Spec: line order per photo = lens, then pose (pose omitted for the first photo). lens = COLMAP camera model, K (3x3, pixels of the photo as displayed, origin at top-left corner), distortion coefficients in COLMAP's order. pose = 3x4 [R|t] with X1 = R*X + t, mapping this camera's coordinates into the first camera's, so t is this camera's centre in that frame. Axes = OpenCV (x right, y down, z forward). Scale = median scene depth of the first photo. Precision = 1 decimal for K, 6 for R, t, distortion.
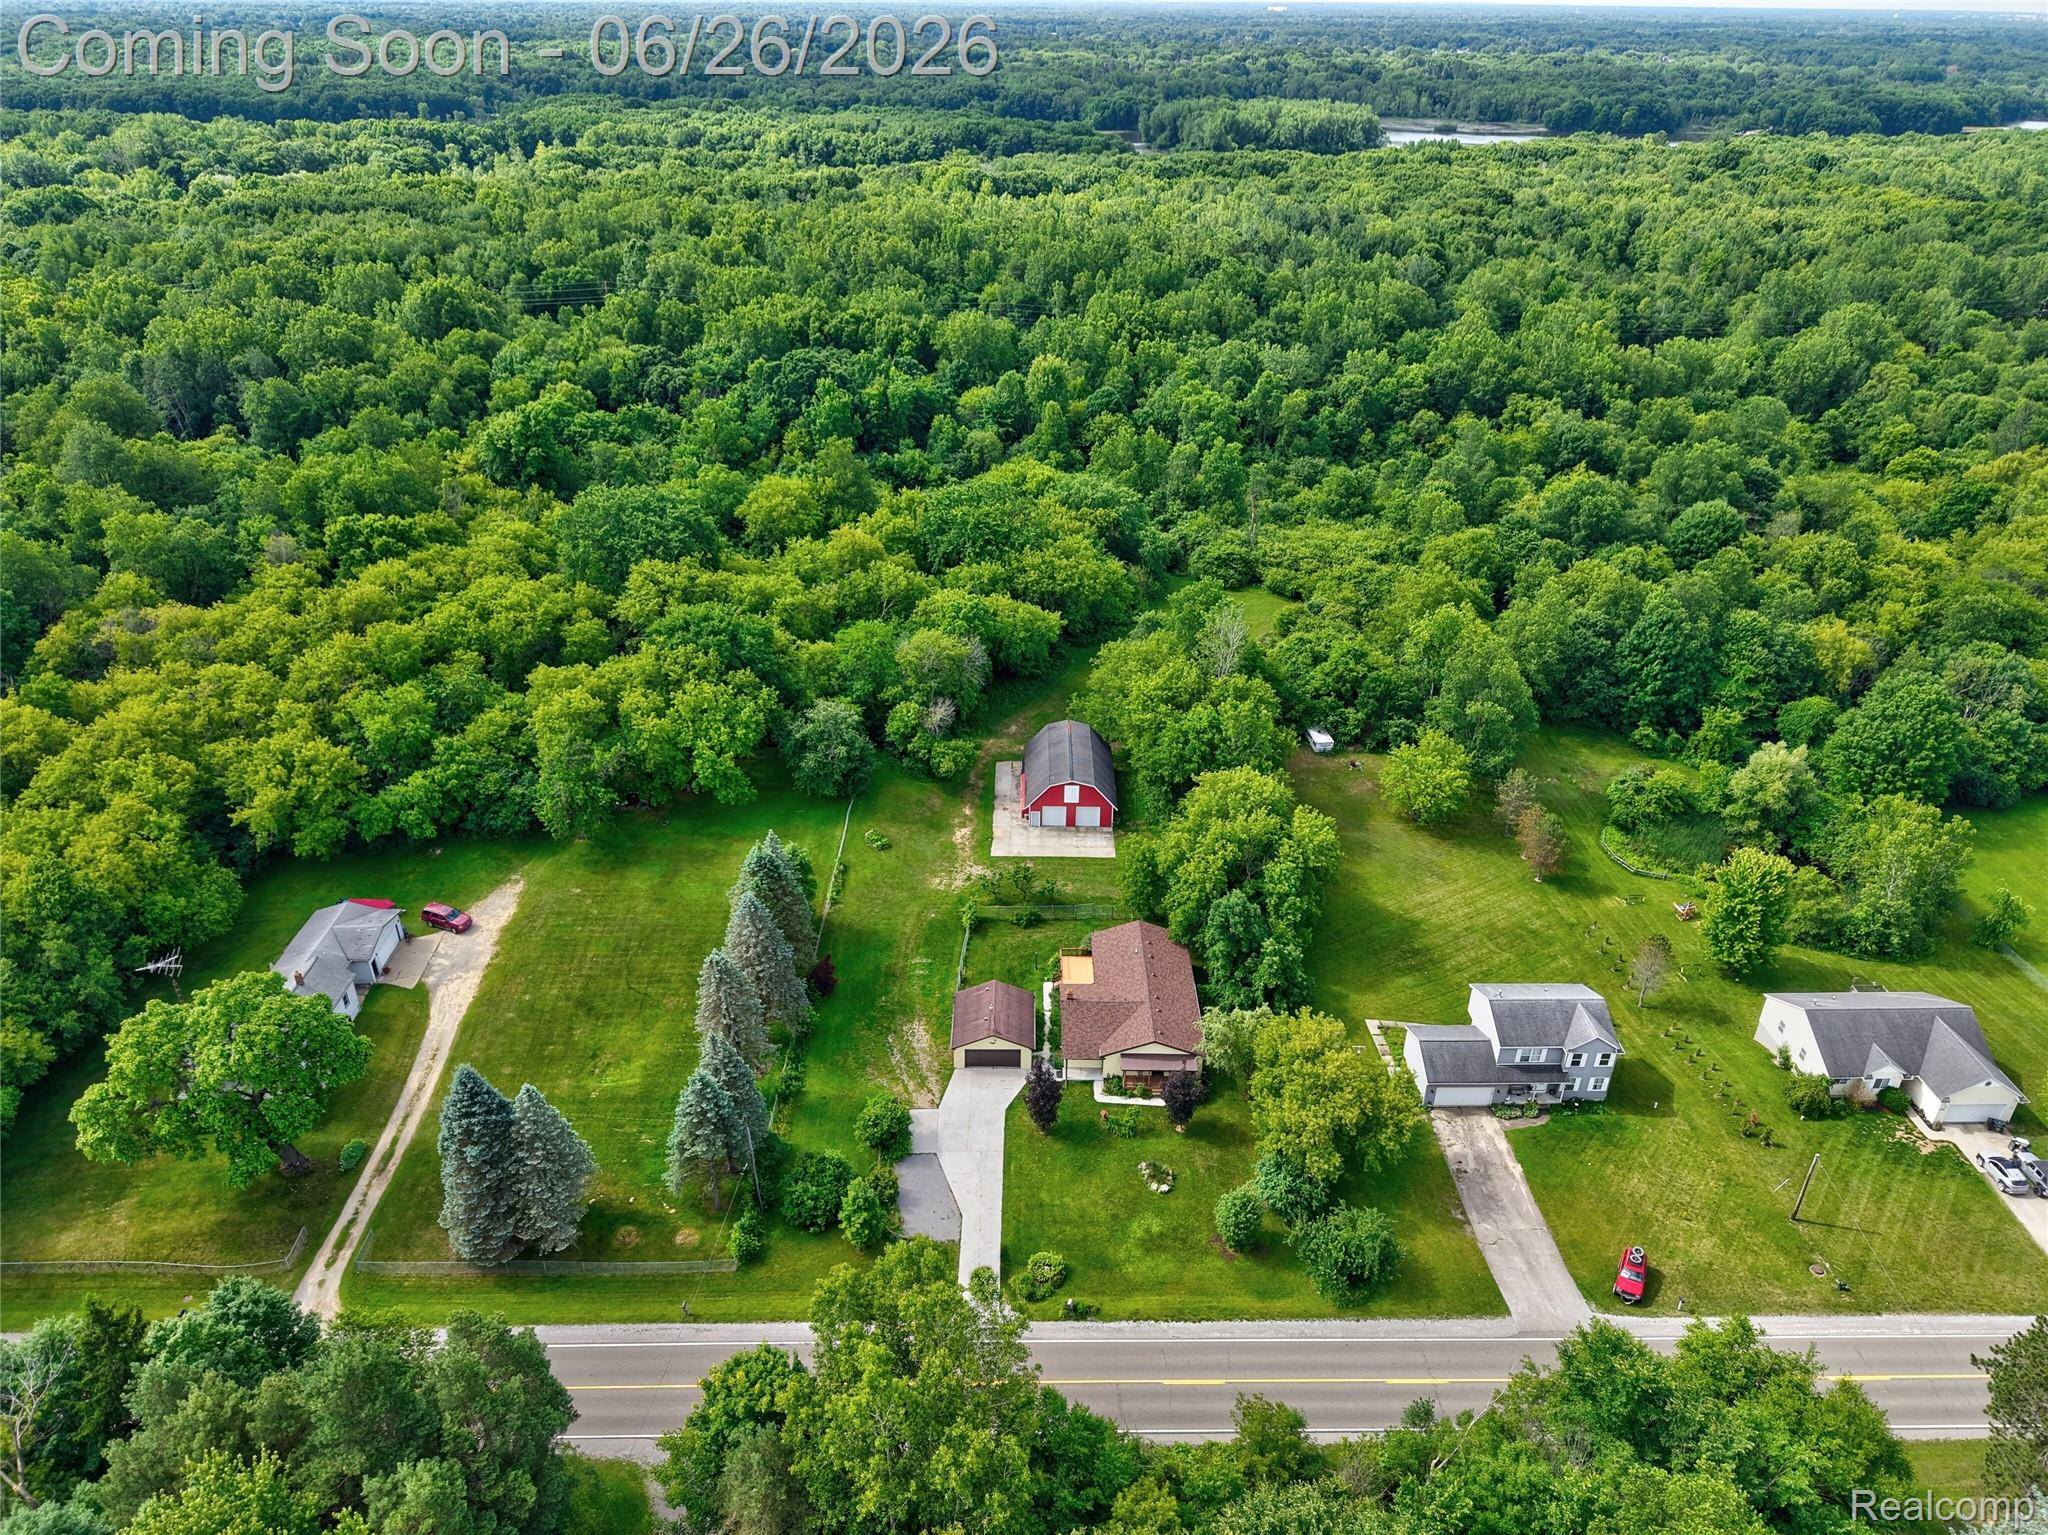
lens RADIAL K [[1347.4, 0, 1024.0], [0, 1347.4, 767.5], [0, 0, 1]] dist [0.086777, -0.125375]
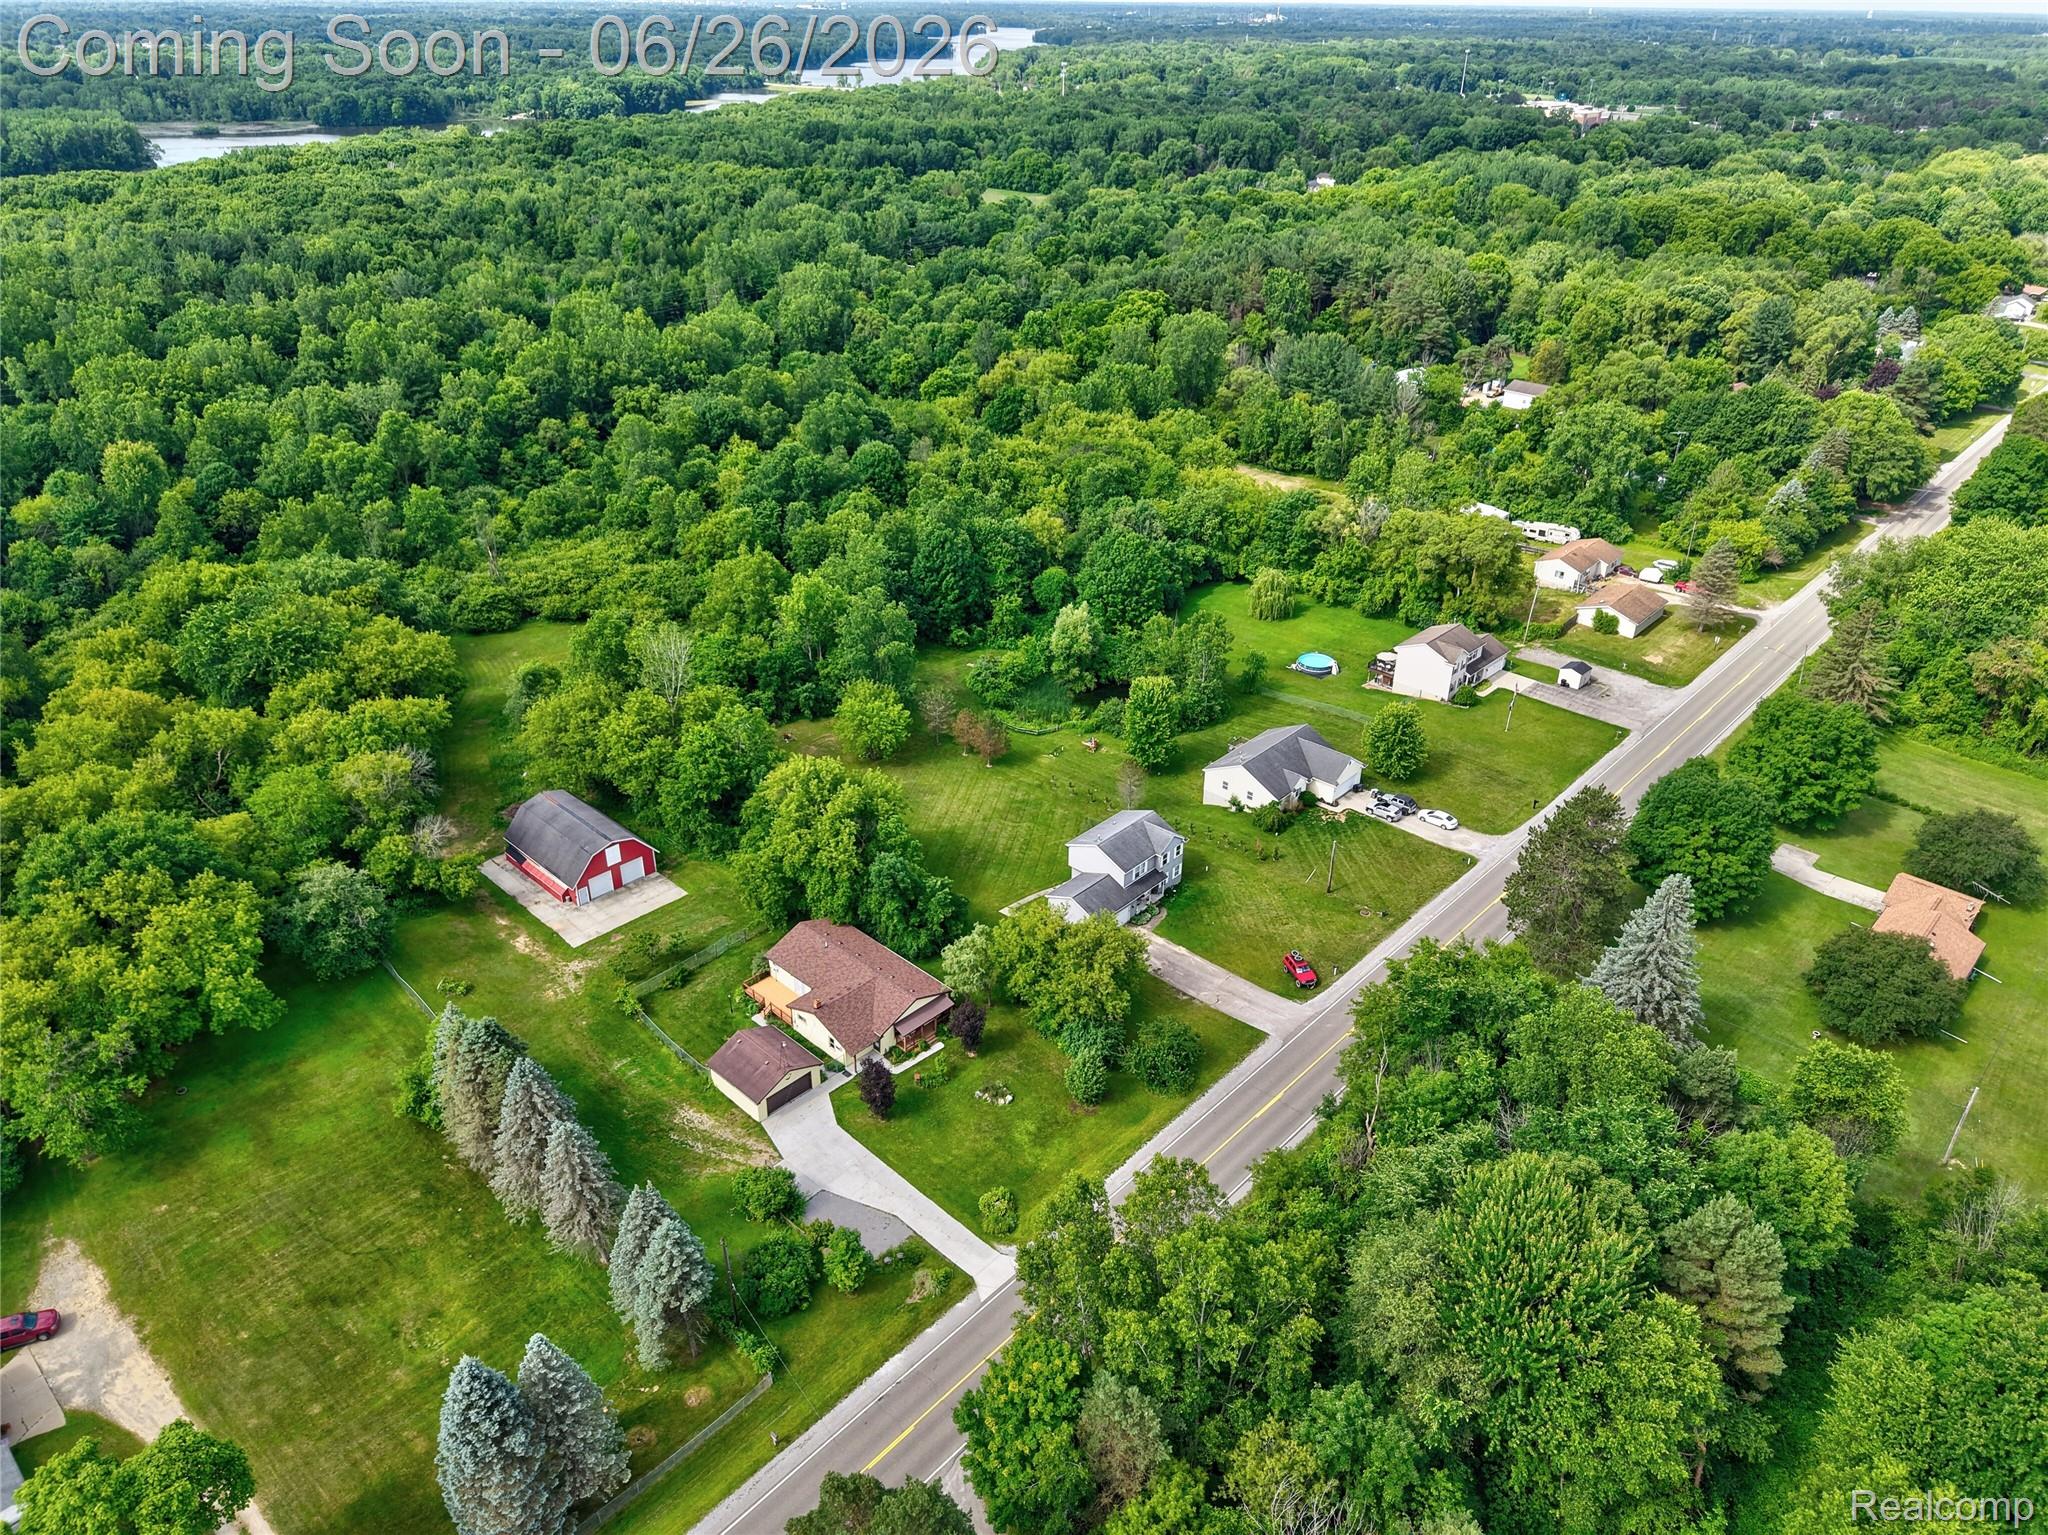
lens RADIAL K [[1375.4, 0, 1024.0], [0, 1375.4, 767.5], [0, 0, 1]] dist [0.042400, -0.042639]
pose [[0.688430, -0.354024, 0.633034, -0.393589], [0.352314, 0.926124, 0.134790, -0.073505], [-0.633987, 0.130233, 0.762299, 0.059855]]
